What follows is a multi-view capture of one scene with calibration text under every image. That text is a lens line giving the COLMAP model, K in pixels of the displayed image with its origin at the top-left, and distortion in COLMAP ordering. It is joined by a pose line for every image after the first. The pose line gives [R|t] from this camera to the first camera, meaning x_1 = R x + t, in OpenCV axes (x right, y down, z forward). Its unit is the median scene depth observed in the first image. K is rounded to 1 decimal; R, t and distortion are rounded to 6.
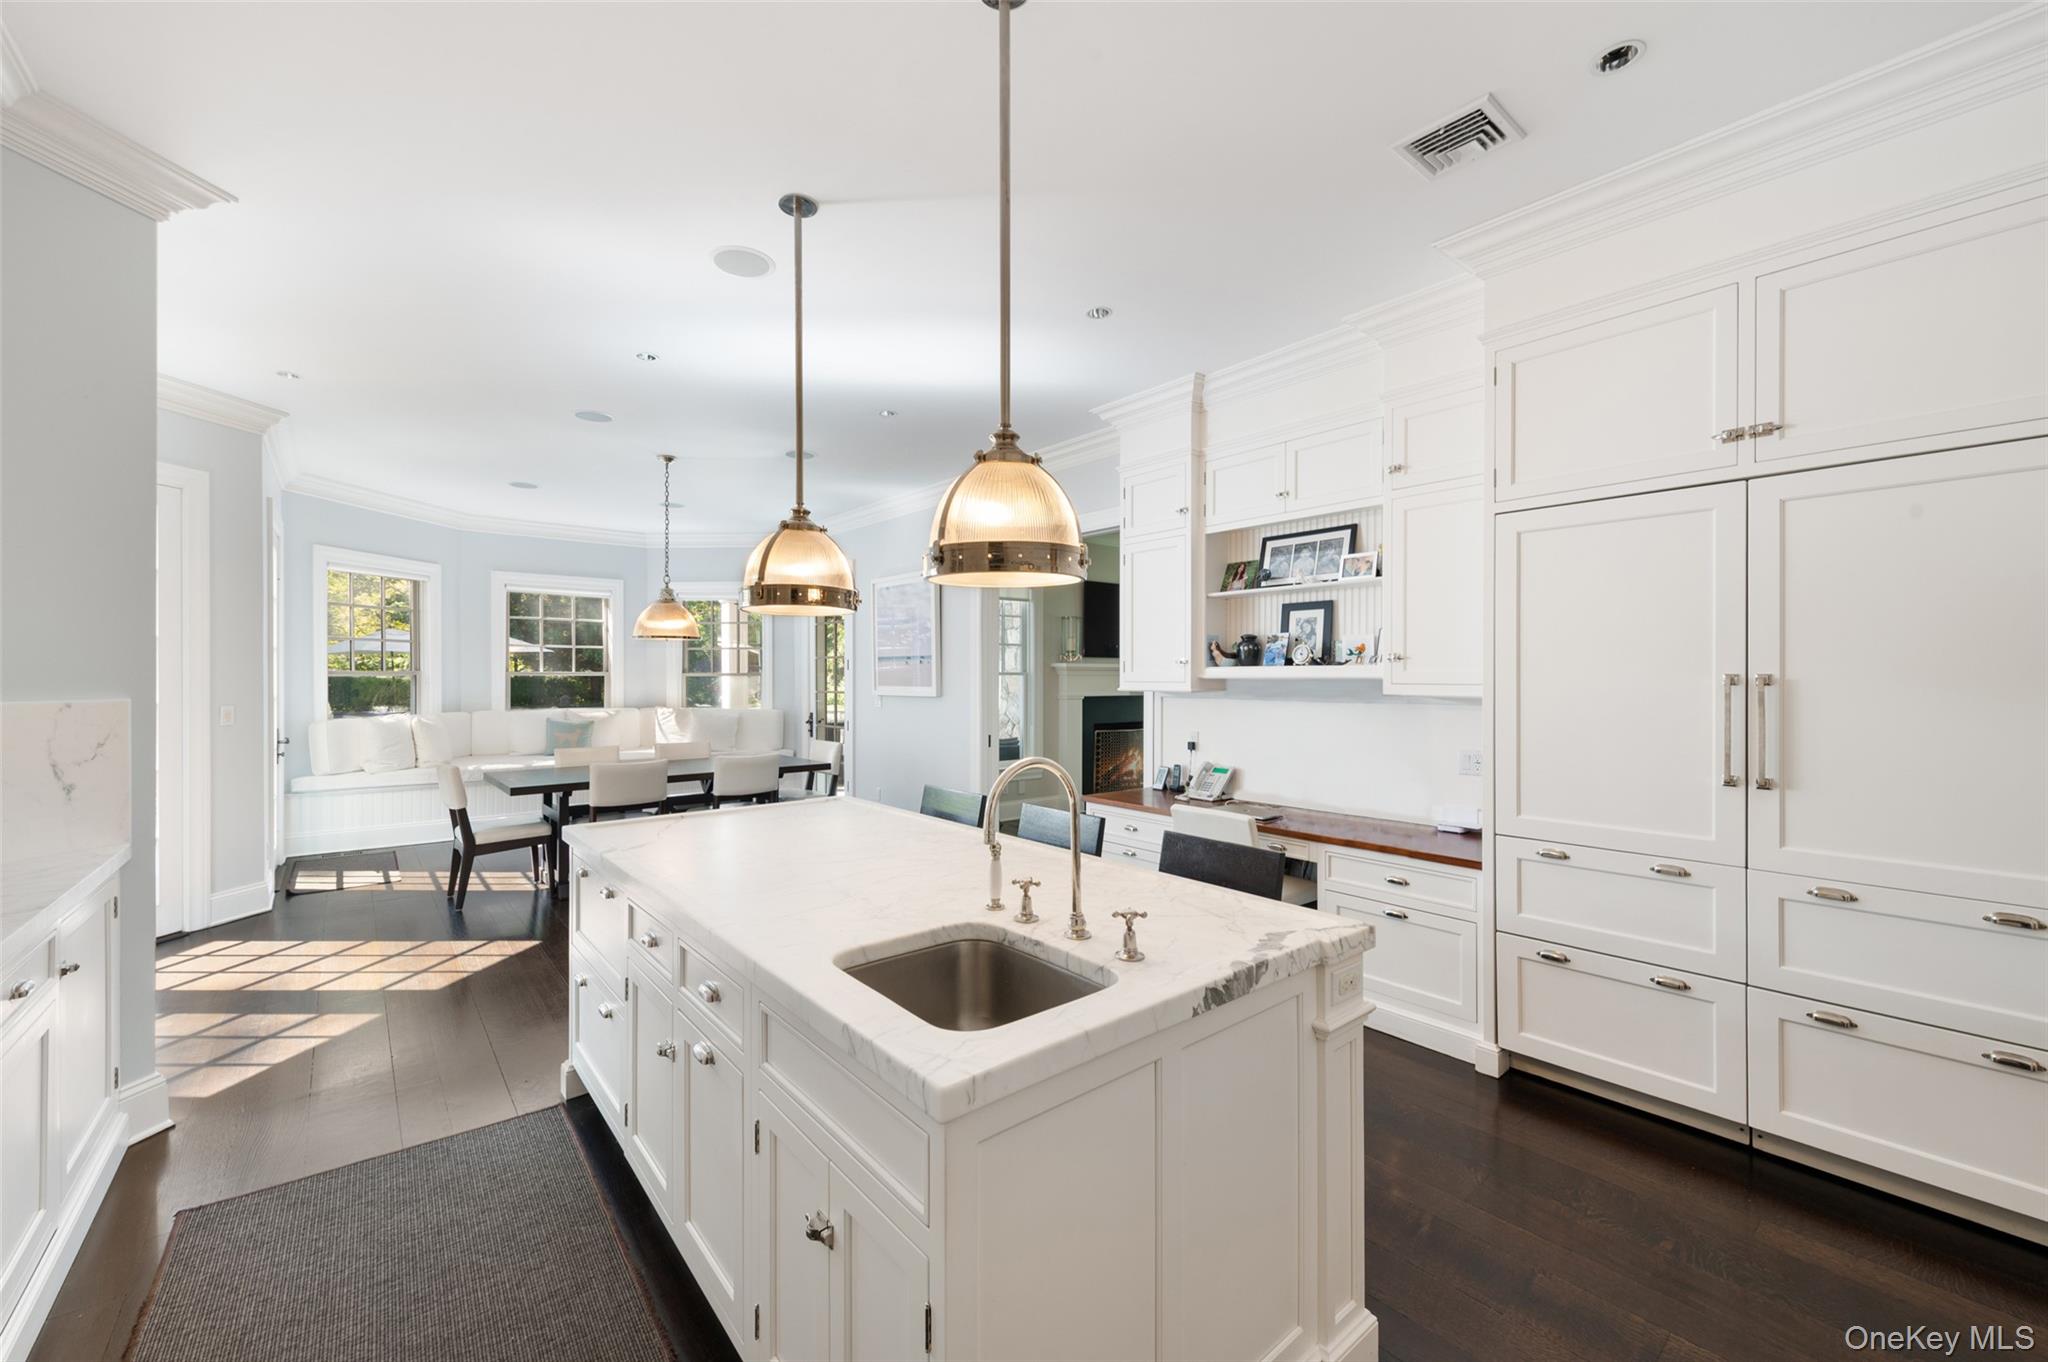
lens RADIAL K [[810.9, 0, 1042.3], [0, 810.9, 680.5], [0, 0, 1]] dist [0.011500, -0.003065]
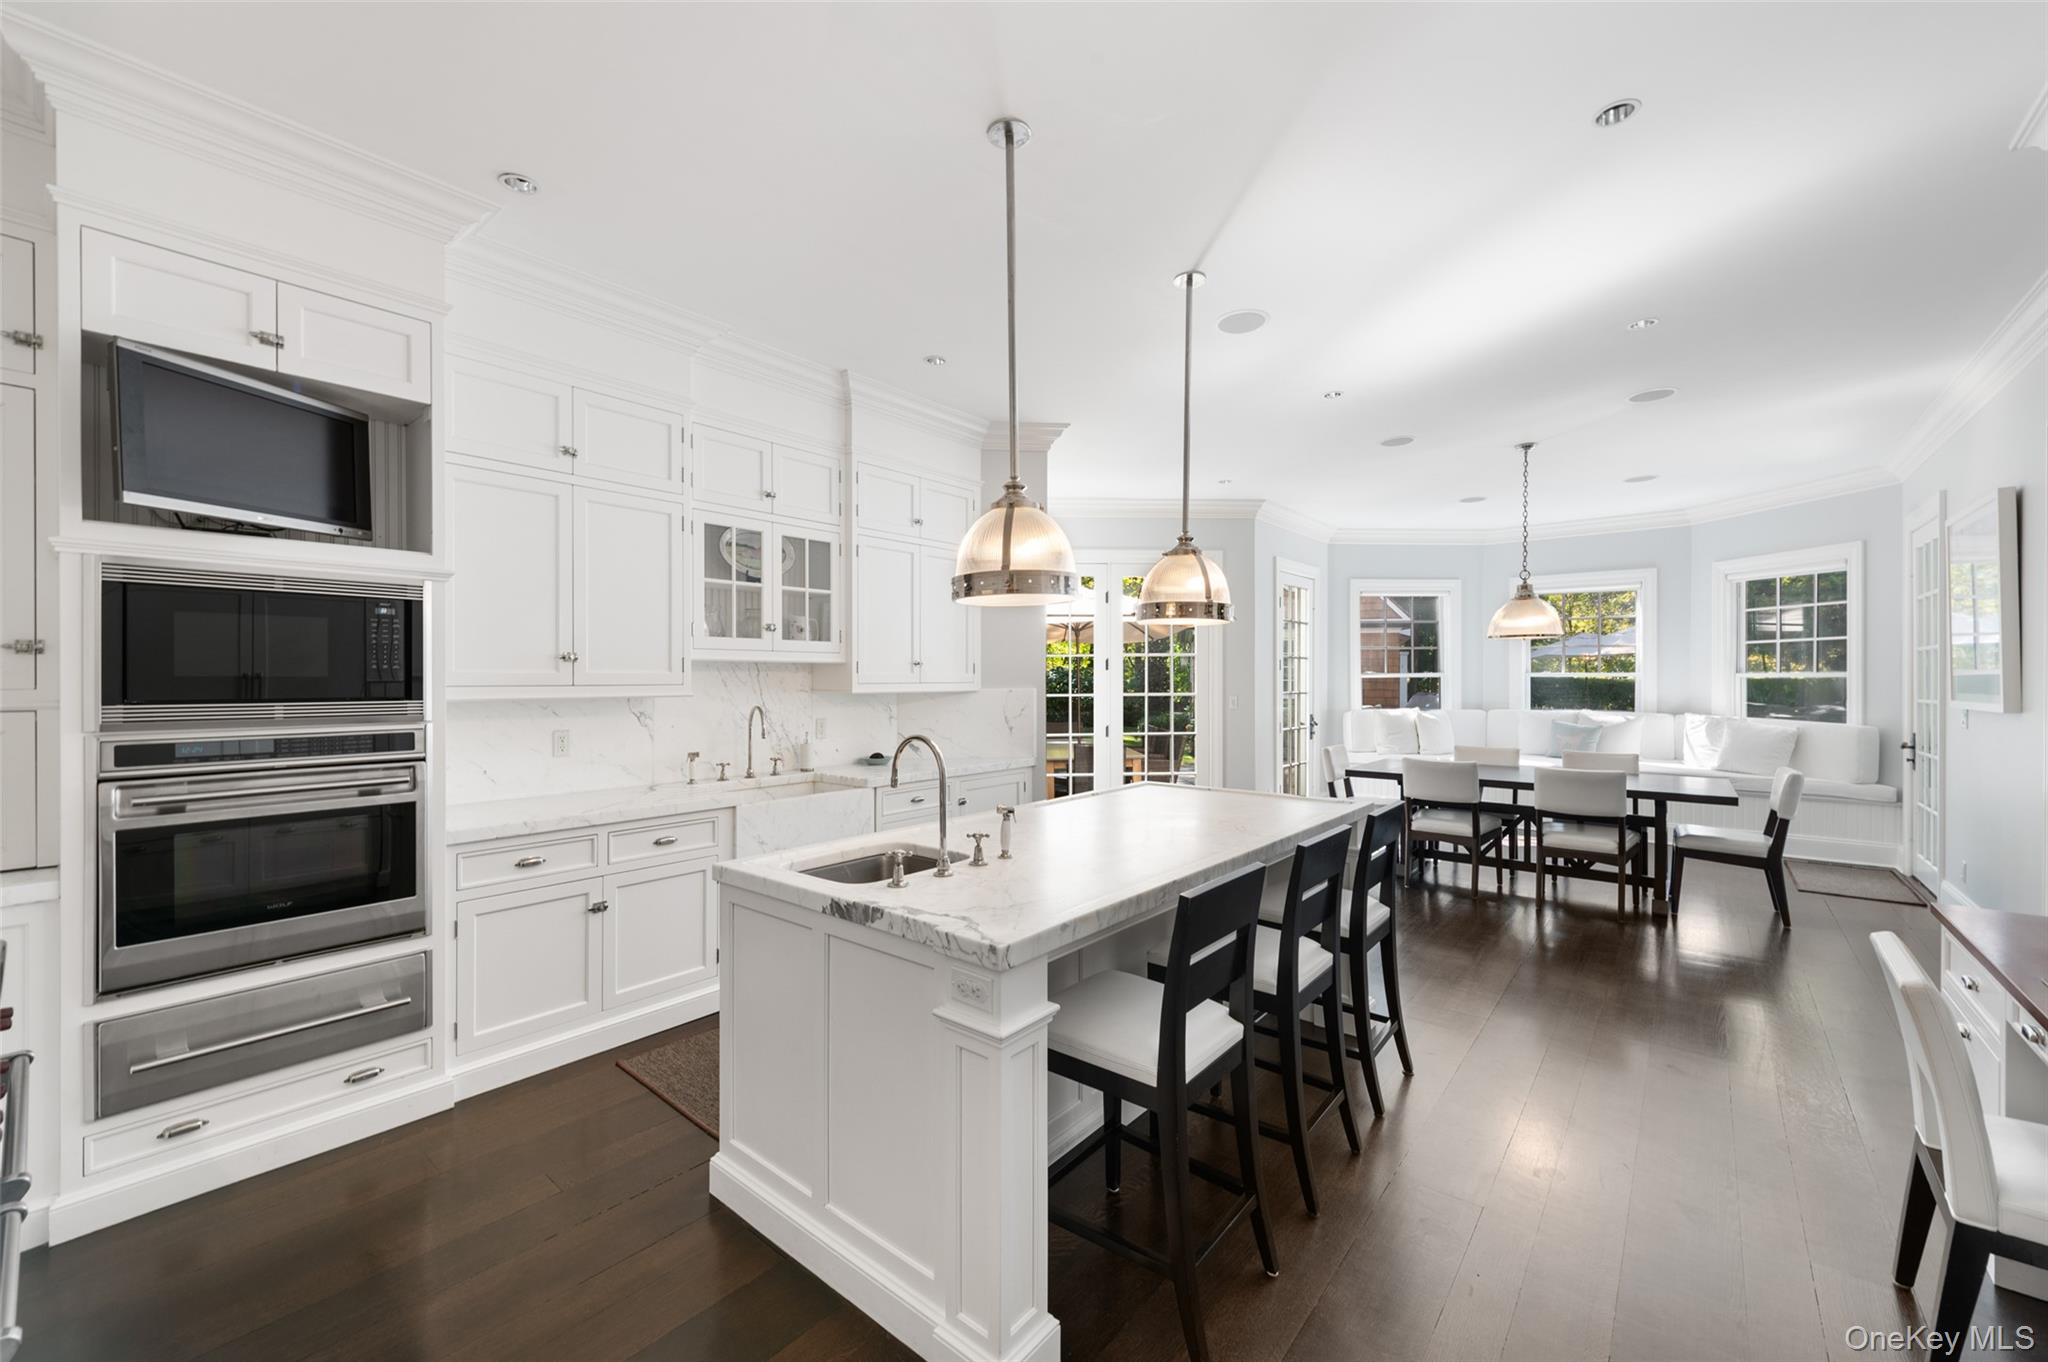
lens RADIAL K [[810.9, 0, 996.0], [0, 810.9, 680.8], [0, 0, 1]] dist [0.011500, -0.003065]
pose [[0.154780, 0.003555, -0.987943, 0.378043], [-0.004931, 0.999984, 0.002826, -0.000772], [0.987937, 0.004434, 0.154795, 0.246177]]
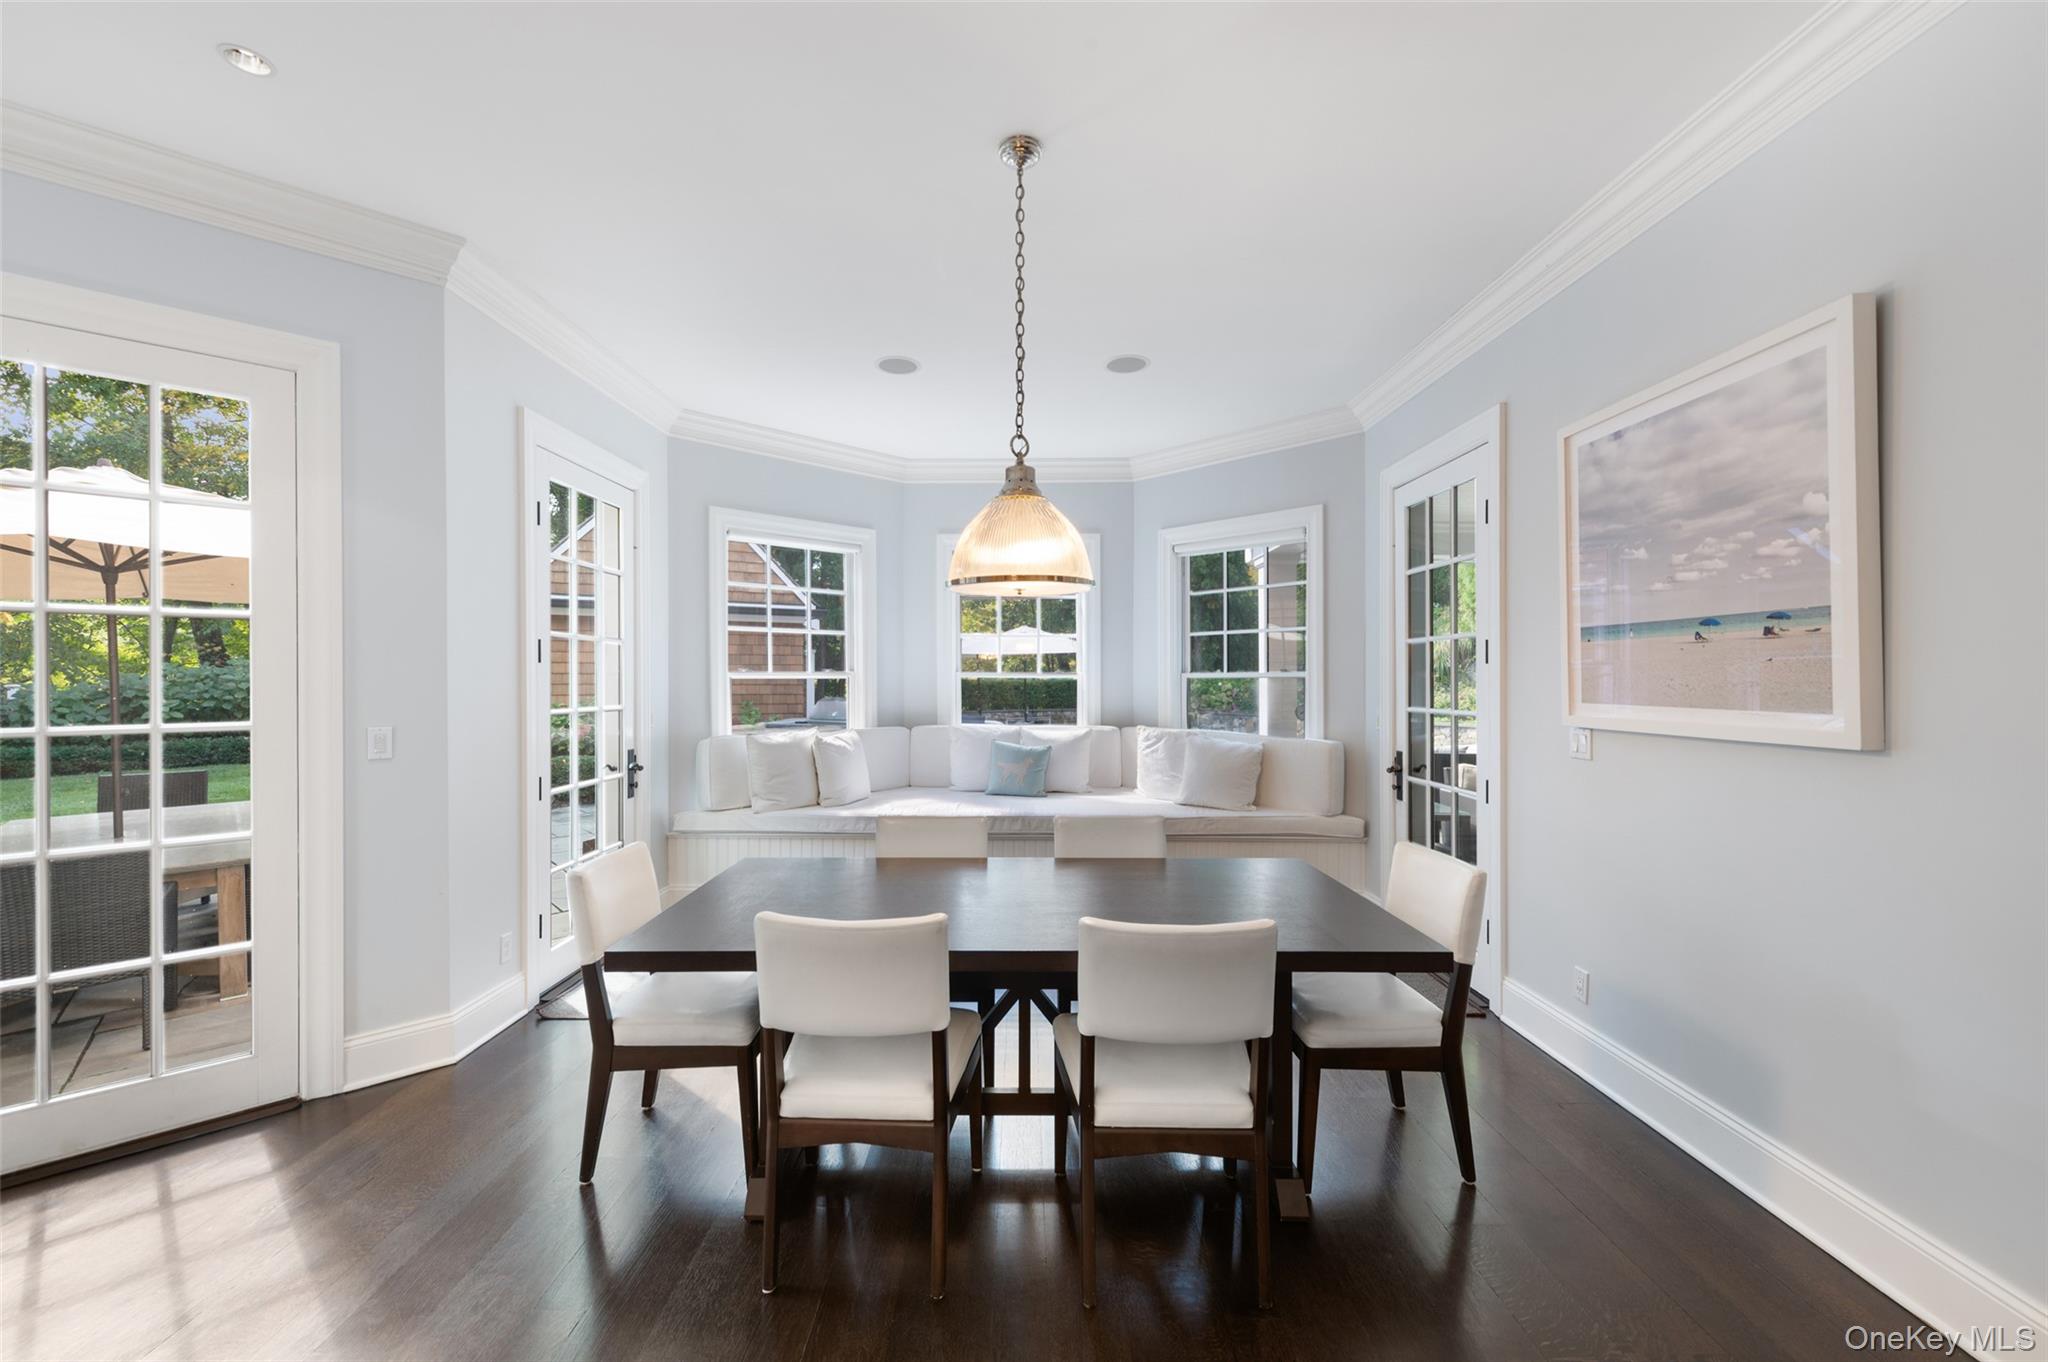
lens RADIAL K [[832.3, 0, 1013.8], [0, 832.3, 679.0], [0, 0, 1]] dist [0.000532, 0.000032]
pose [[0.752477, -0.000086, -0.658619, -0.186638], [-0.002715, 0.999991, -0.003233, -0.003578], [0.658613, 0.004221, 0.752470, 0.681959]]
